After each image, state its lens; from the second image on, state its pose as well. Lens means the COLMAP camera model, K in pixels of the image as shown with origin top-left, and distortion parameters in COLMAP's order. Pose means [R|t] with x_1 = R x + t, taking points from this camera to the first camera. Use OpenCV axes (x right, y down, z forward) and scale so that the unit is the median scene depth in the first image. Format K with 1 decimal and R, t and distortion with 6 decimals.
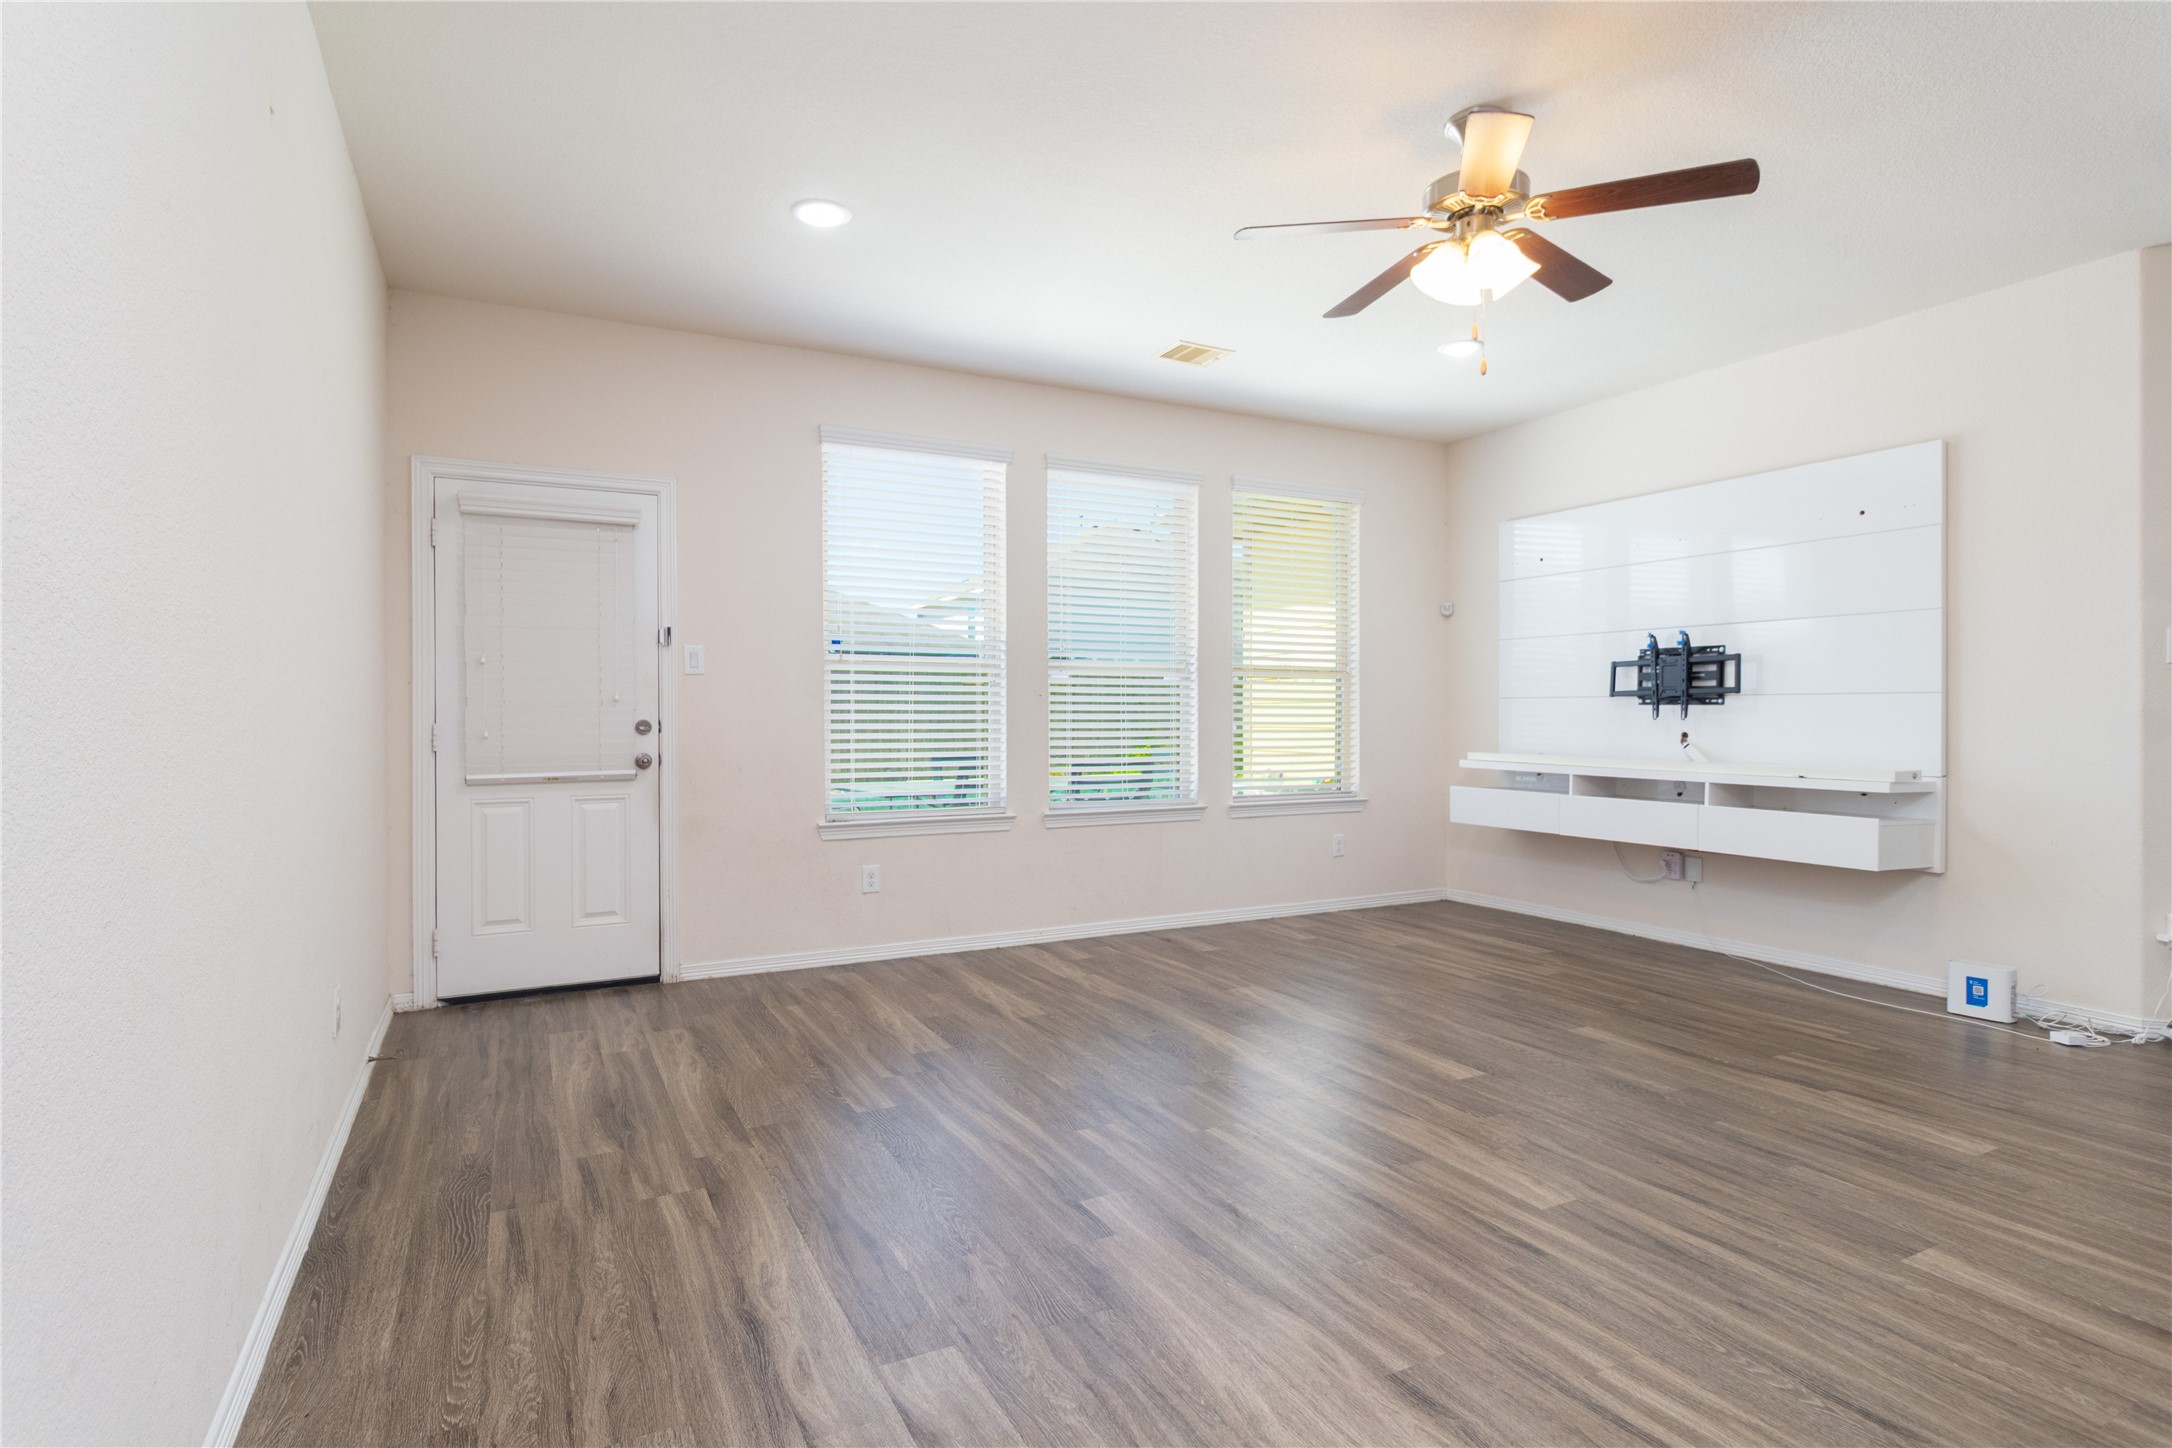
lens RADIAL K [[1105.8, 0, 1121.2], [0, 1105.8, 710.7], [0, 0, 1]] dist [0.001384, 0.000175]
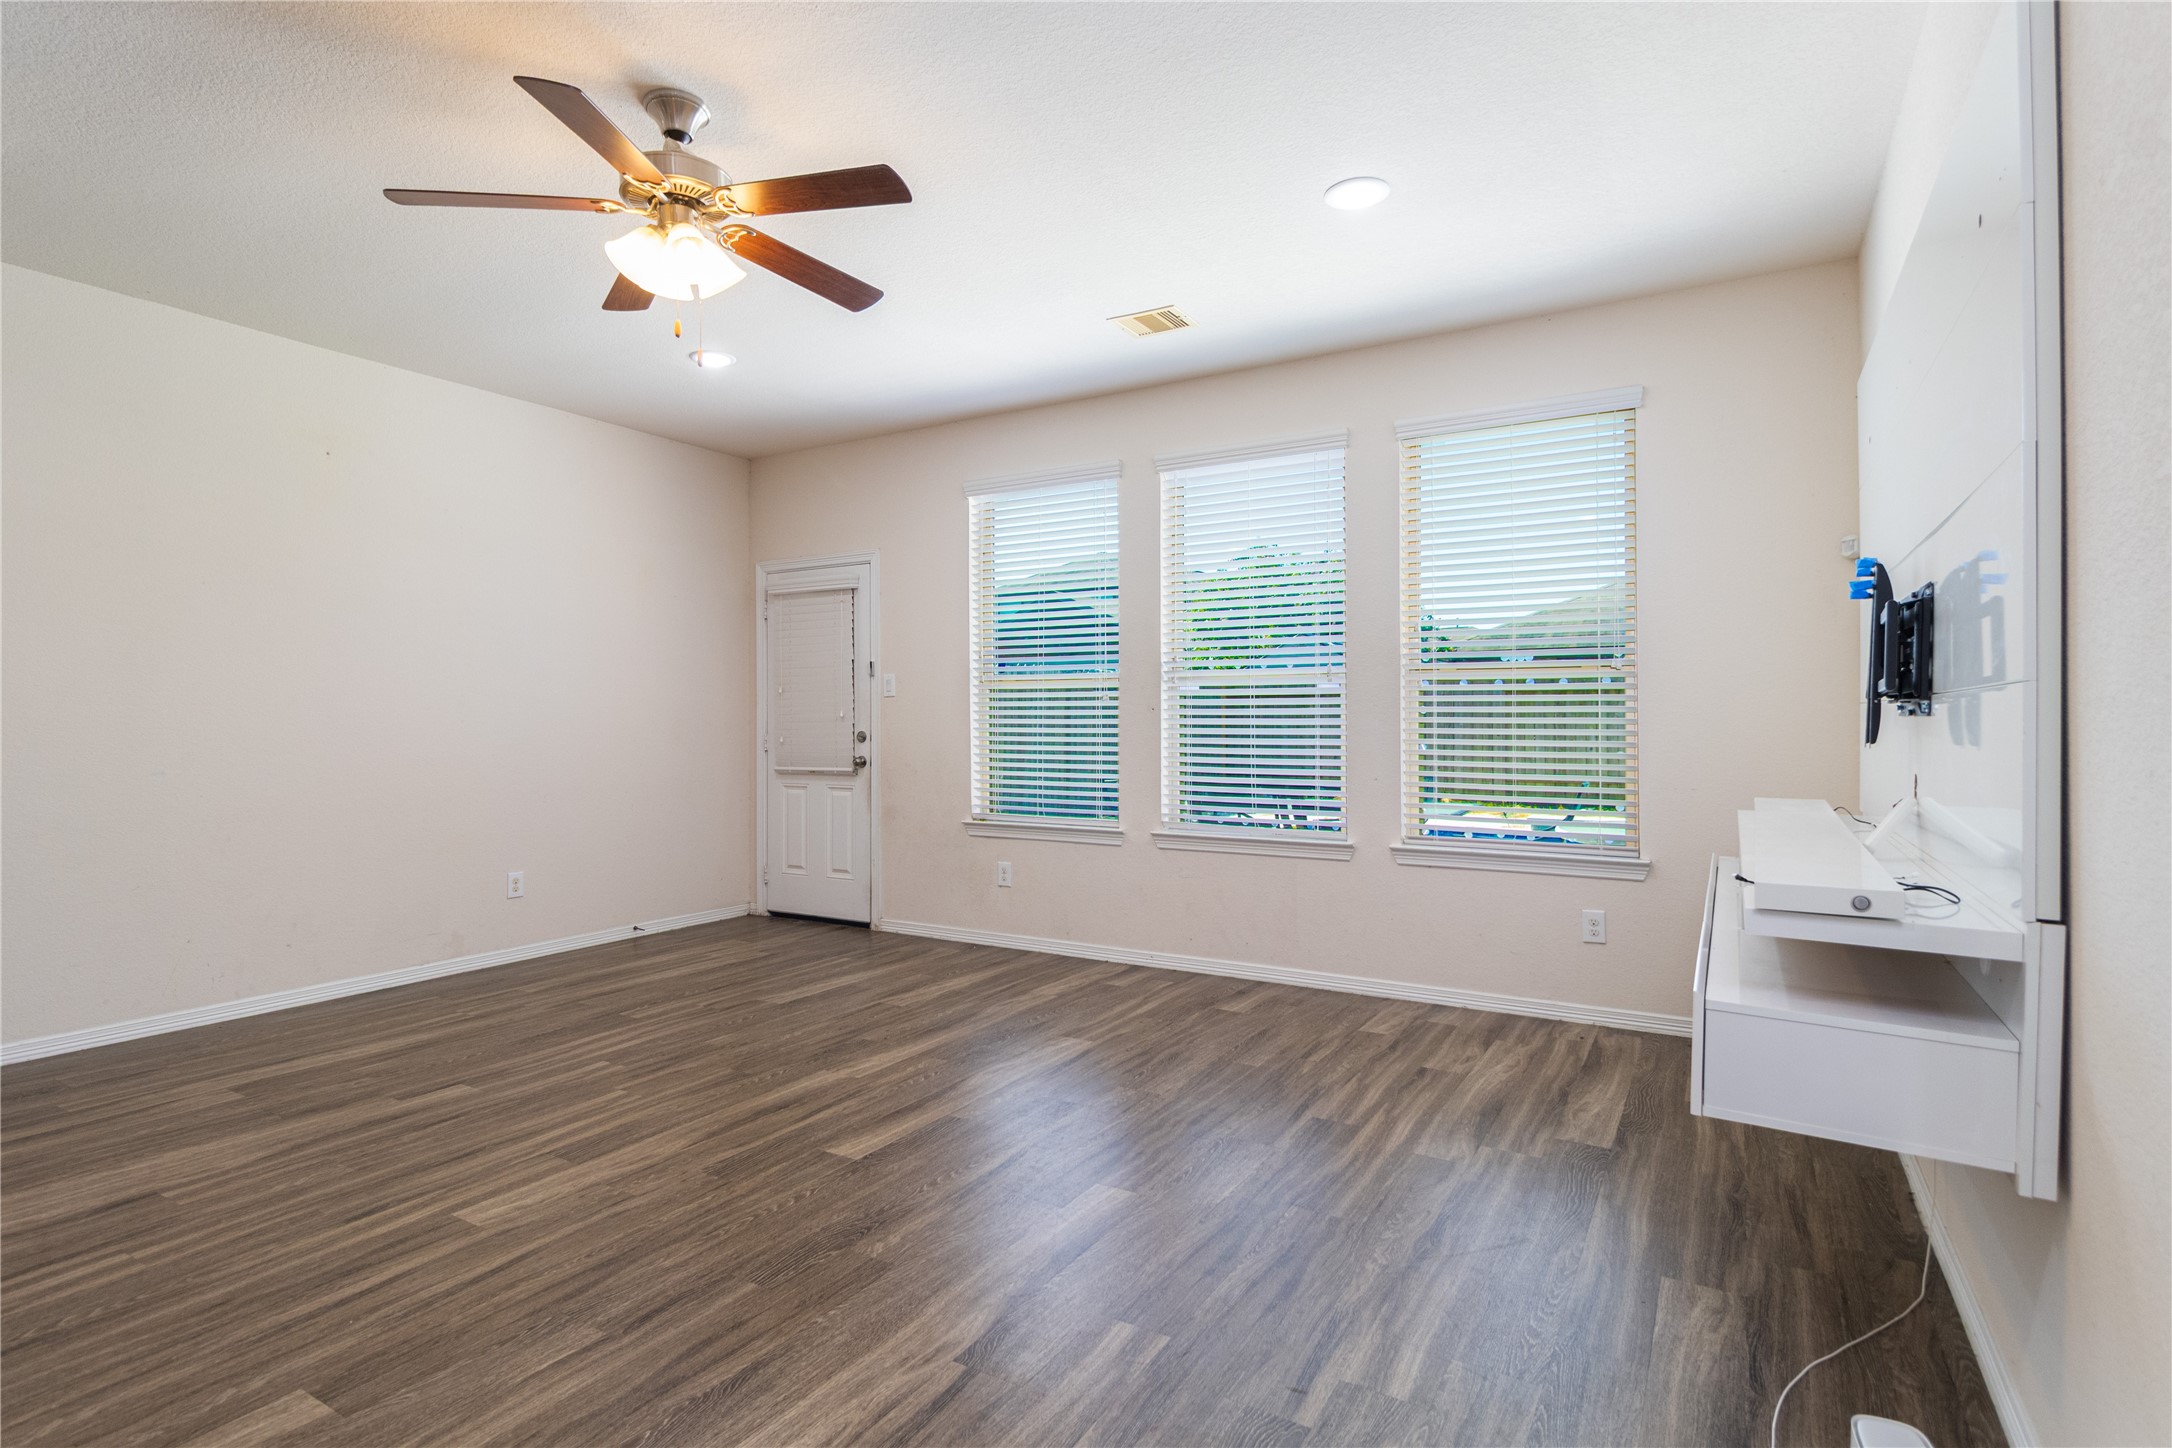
lens RADIAL K [[1080.7, 0, 1018.4], [0, 1080.7, 715.8], [0, 0, 1]] dist [0.000988, -0.000522]
pose [[0.498018, -0.005120, -0.867151, 1.201117], [0.001358, 0.999986, -0.005125, -0.006194], [0.867166, 0.001375, 0.498018, 0.755427]]
